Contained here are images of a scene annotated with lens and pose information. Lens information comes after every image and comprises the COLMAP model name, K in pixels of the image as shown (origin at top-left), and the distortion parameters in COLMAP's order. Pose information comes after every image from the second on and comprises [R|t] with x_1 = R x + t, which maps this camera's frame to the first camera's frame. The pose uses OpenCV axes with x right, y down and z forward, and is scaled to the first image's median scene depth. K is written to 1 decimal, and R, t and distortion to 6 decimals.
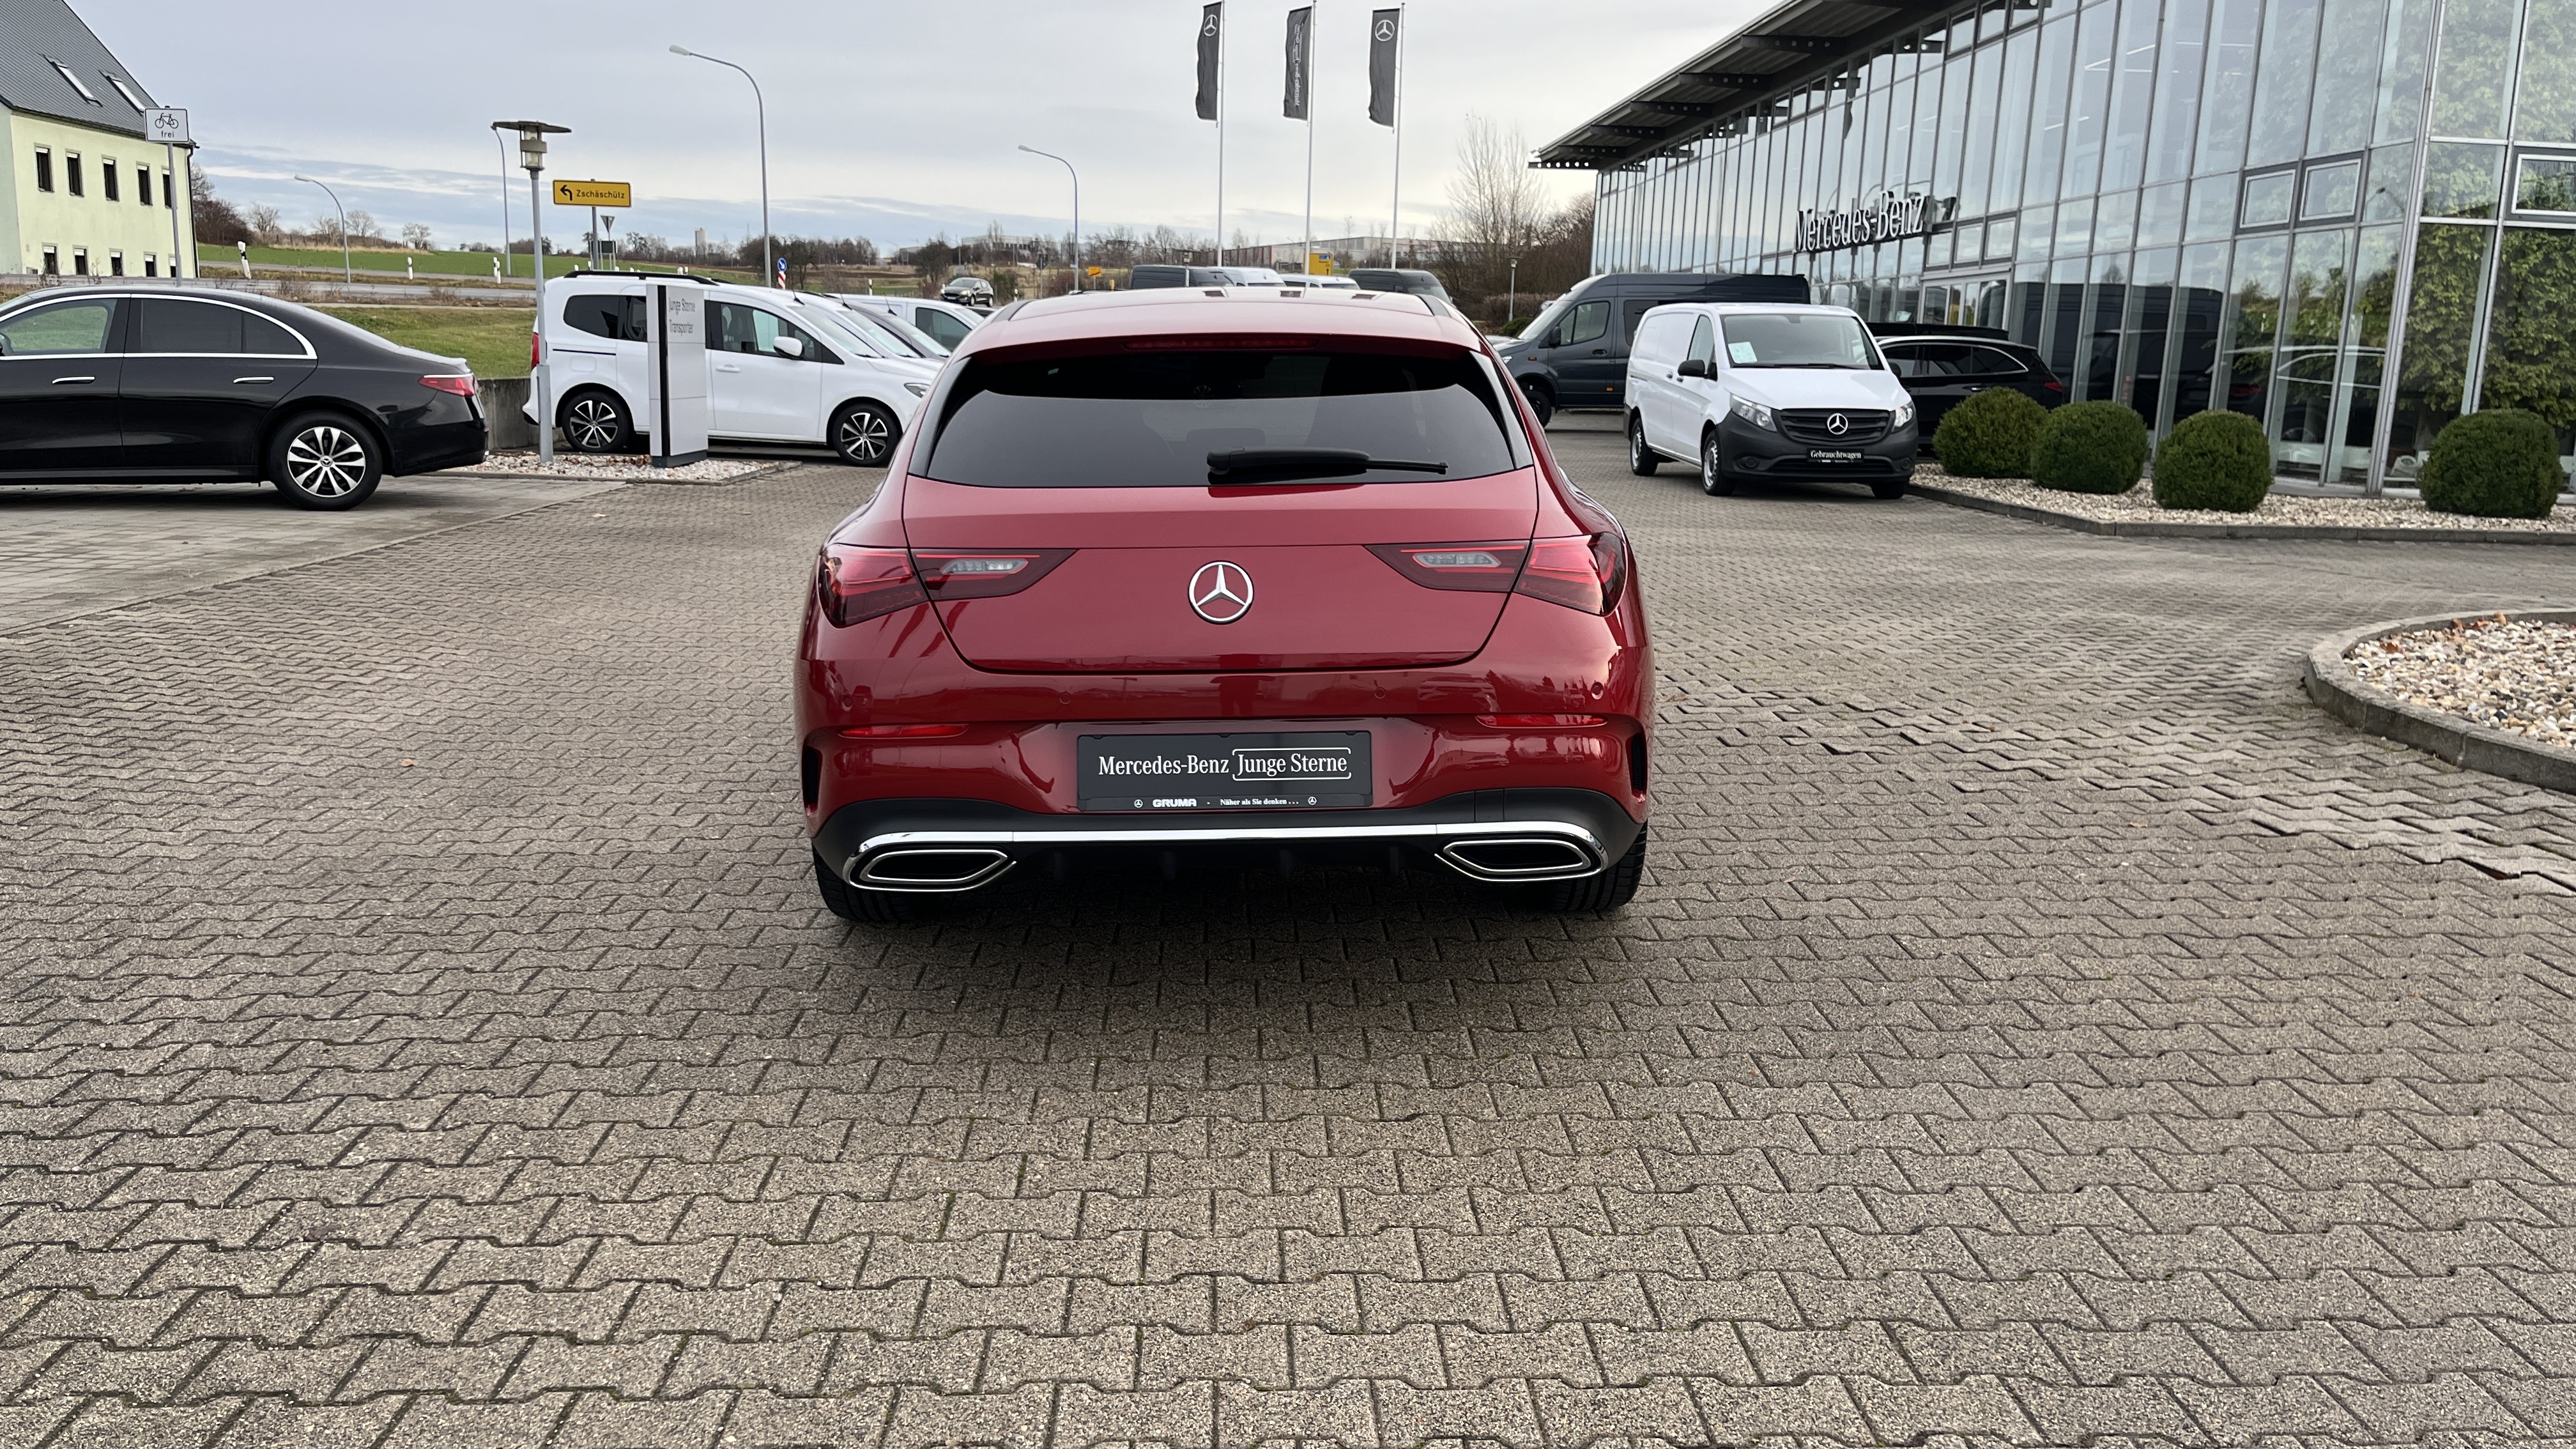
lens RADIAL K [[1948.9, 0, 1269.1], [0, 1948.9, 736.9], [0, 0, 1]] dist [0.076754, -0.099851]
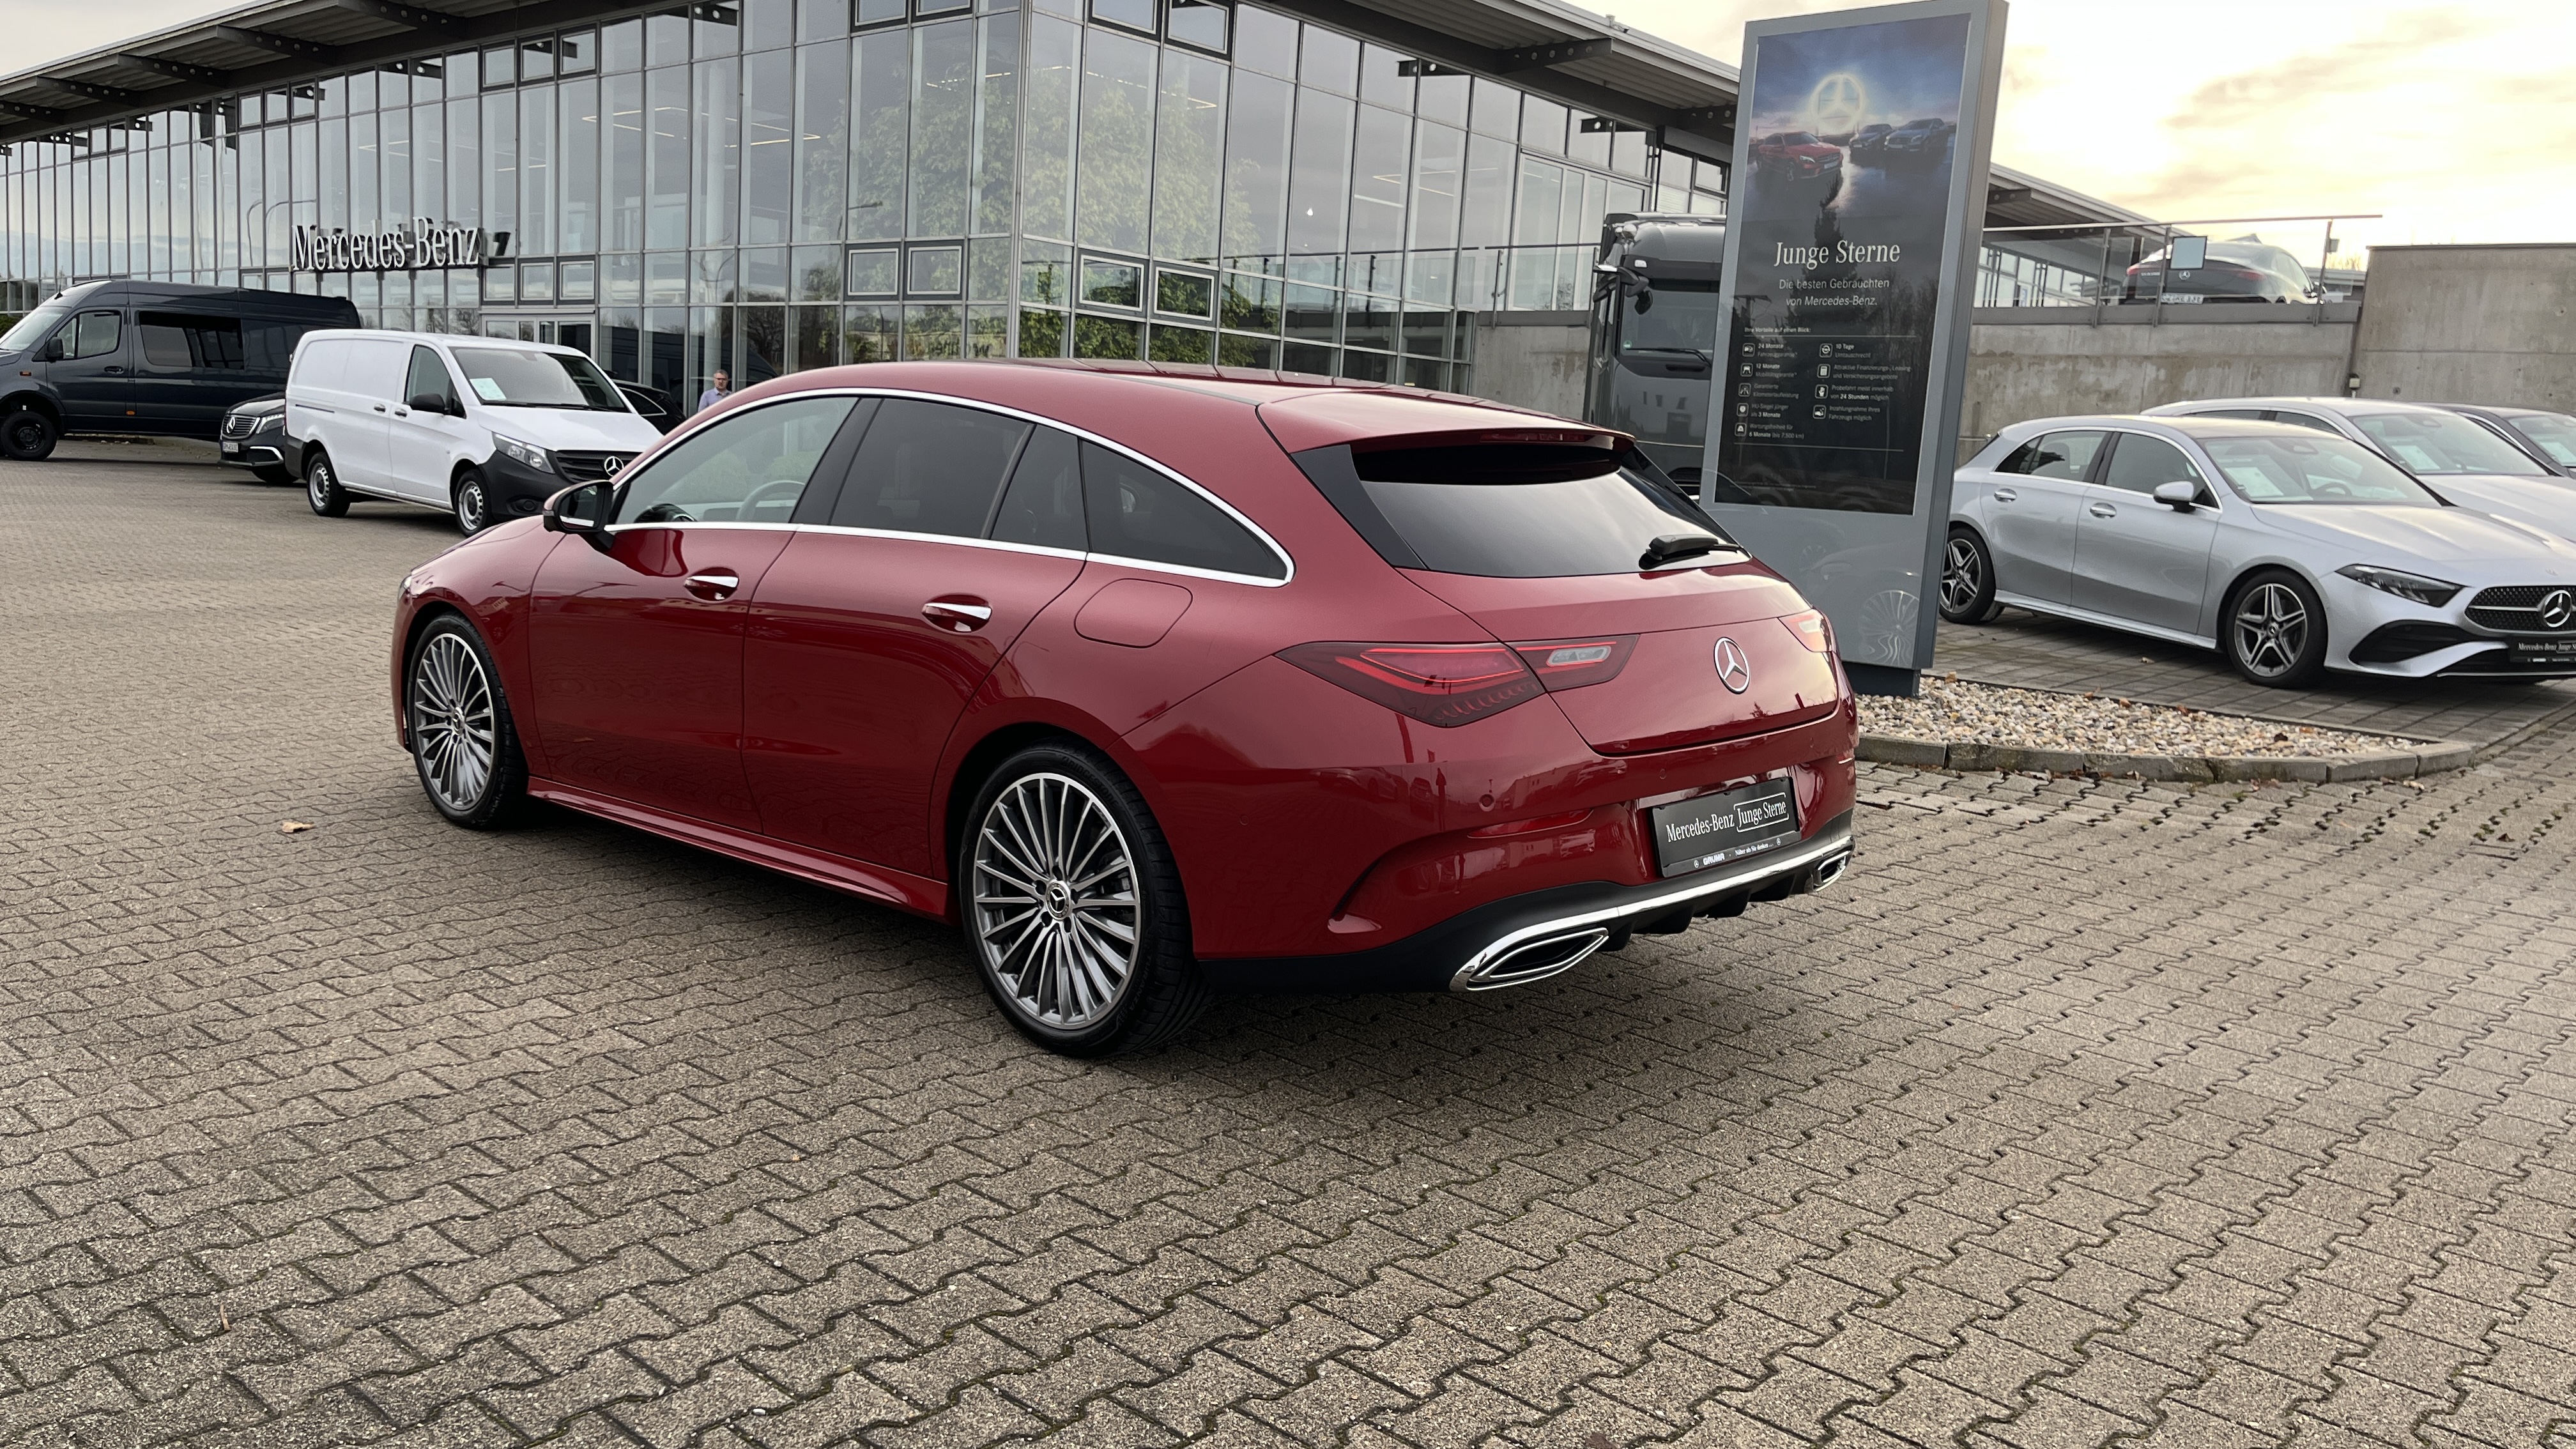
lens RADIAL K [[1956.3, 0, 1275.3], [0, 1956.3, 731.5], [0, 0, 1]] dist [0.047827, -0.036421]
pose [[0.700352, -0.085197, 0.708695, -0.197691], [0.098201, 0.994911, 0.022560, -0.017160], [-0.707011, 0.053795, 0.705154, 0.077332]]
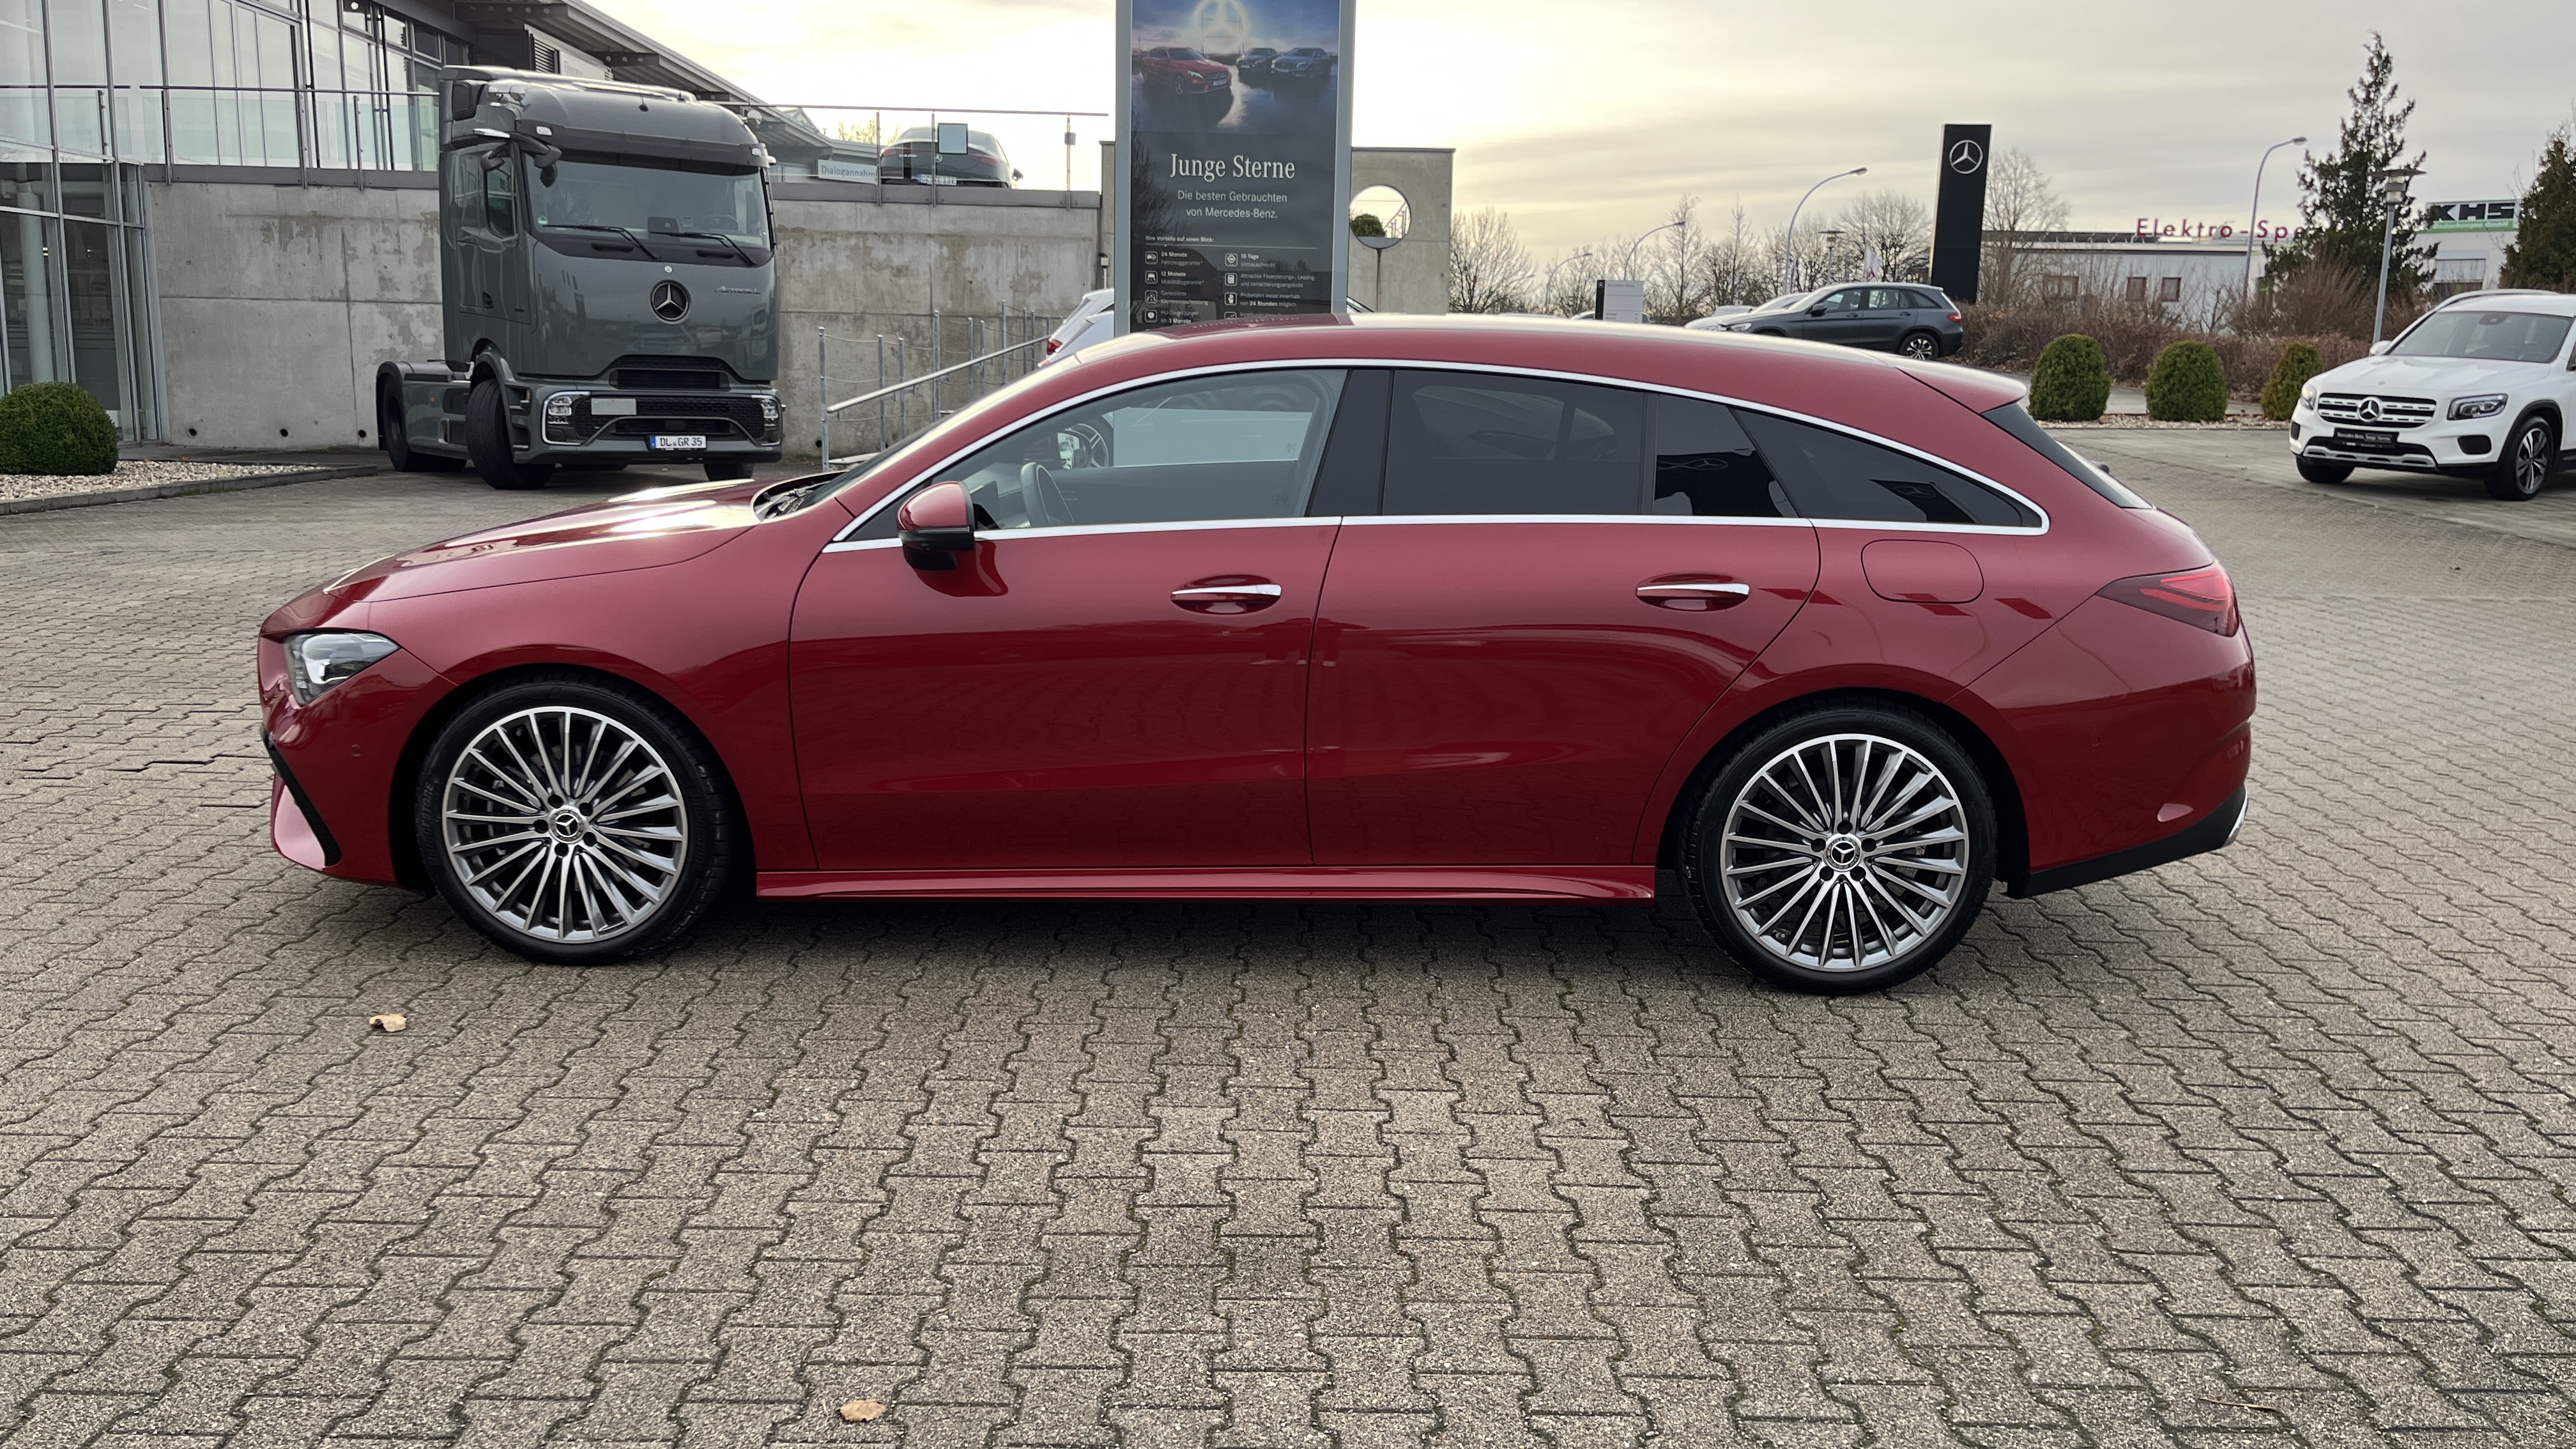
lens RADIAL K [[1948.9, 0, 1269.1], [0, 1948.9, 736.9], [0, 0, 1]] dist [0.076754, -0.099851]
pose [[0.029593, -0.206721, 0.977952, -0.289961], [0.172362, 0.964780, 0.198721, -0.068558], [-0.984589, 0.162681, 0.064182, 0.308548]]
